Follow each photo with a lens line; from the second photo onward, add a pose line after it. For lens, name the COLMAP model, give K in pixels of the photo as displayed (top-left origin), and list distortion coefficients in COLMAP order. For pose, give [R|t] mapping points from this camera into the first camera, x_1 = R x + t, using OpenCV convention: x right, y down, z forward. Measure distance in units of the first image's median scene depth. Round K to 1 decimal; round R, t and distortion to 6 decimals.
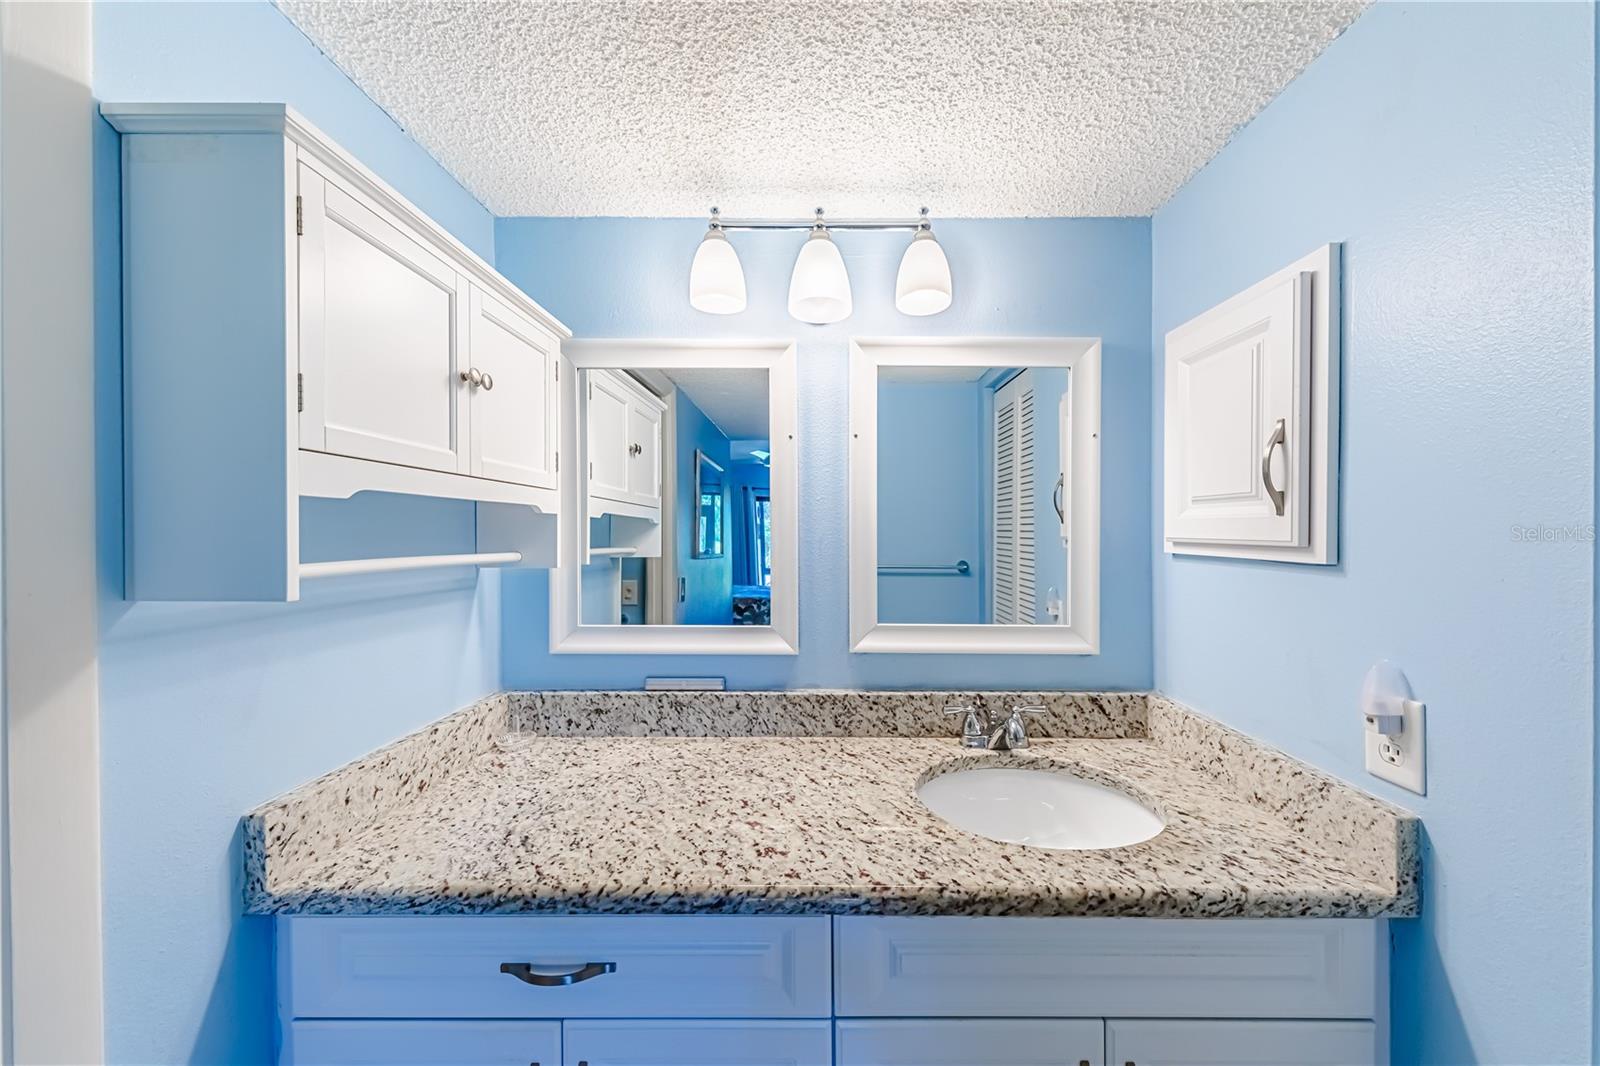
lens RADIAL K [[553.5, 0, 816.1], [0, 553.5, 547.3], [0, 0, 1]] dist [0.013519, -0.003330]
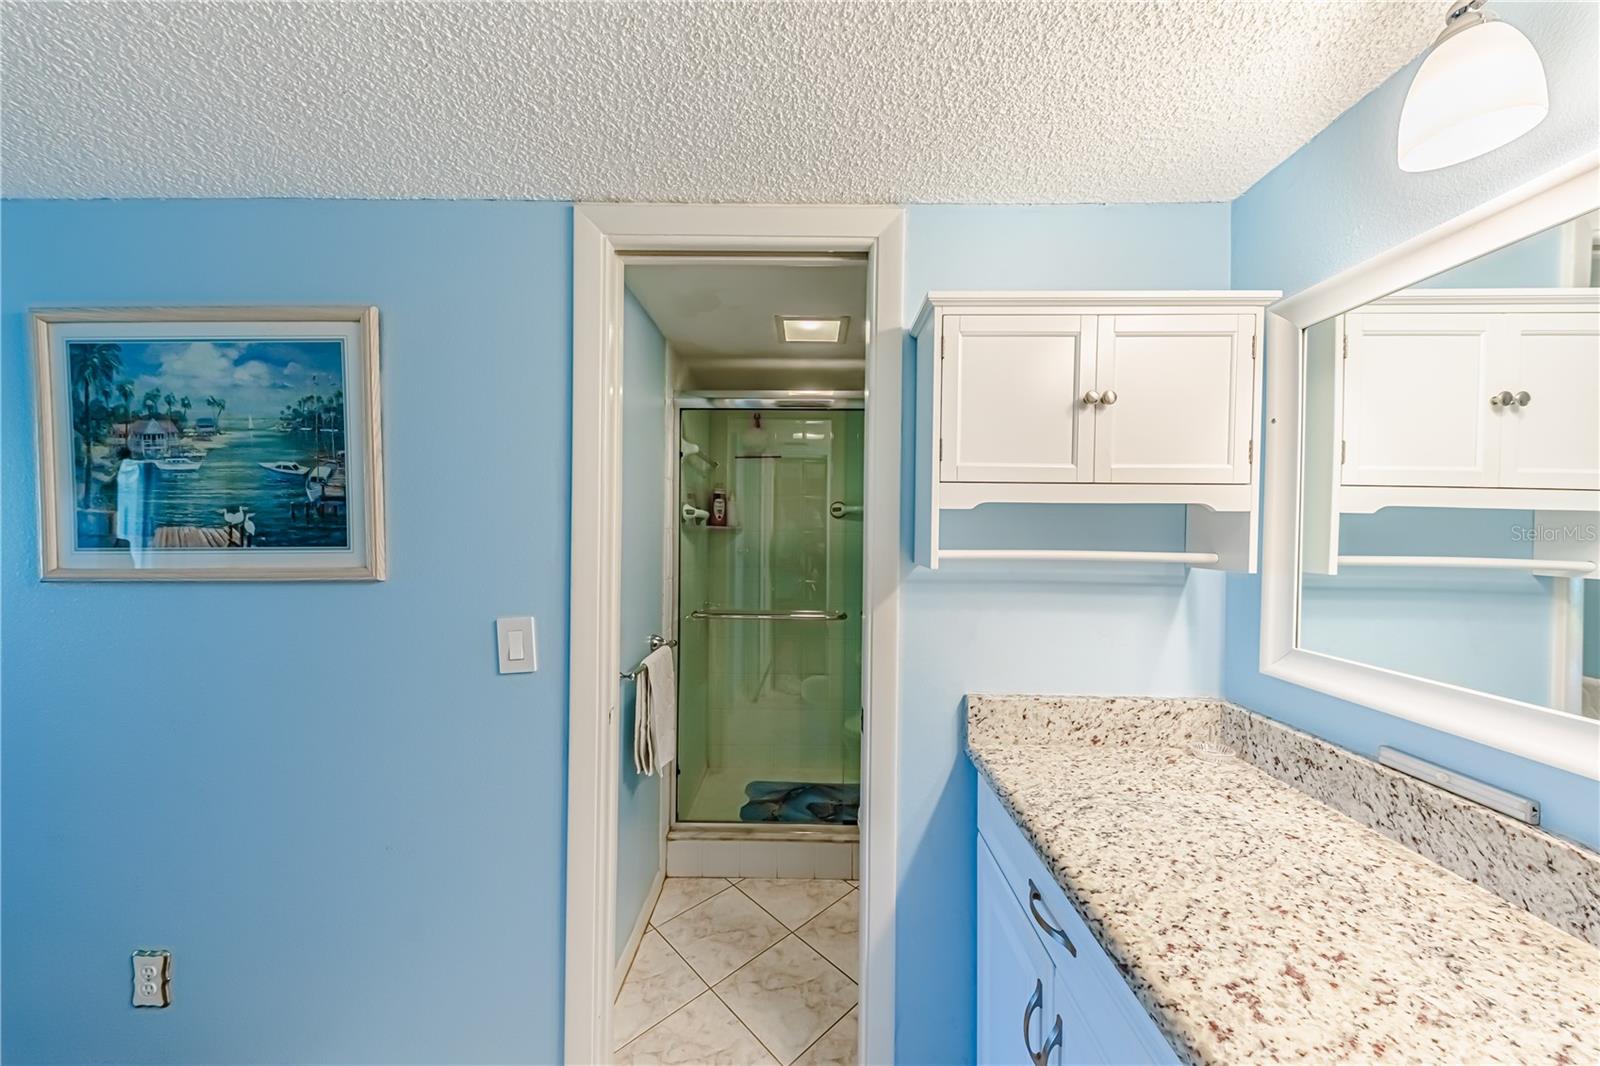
lens RADIAL K [[553.5, 0, 816.7], [0, 553.5, 550.5], [0, 0, 1]] dist [0.013519, -0.003330]
pose [[-0.001741, 0.034562, -0.999401, 0.420314], [-0.035944, 0.998755, 0.034602, -0.004223], [0.999352, 0.035983, -0.000497, 0.326586]]
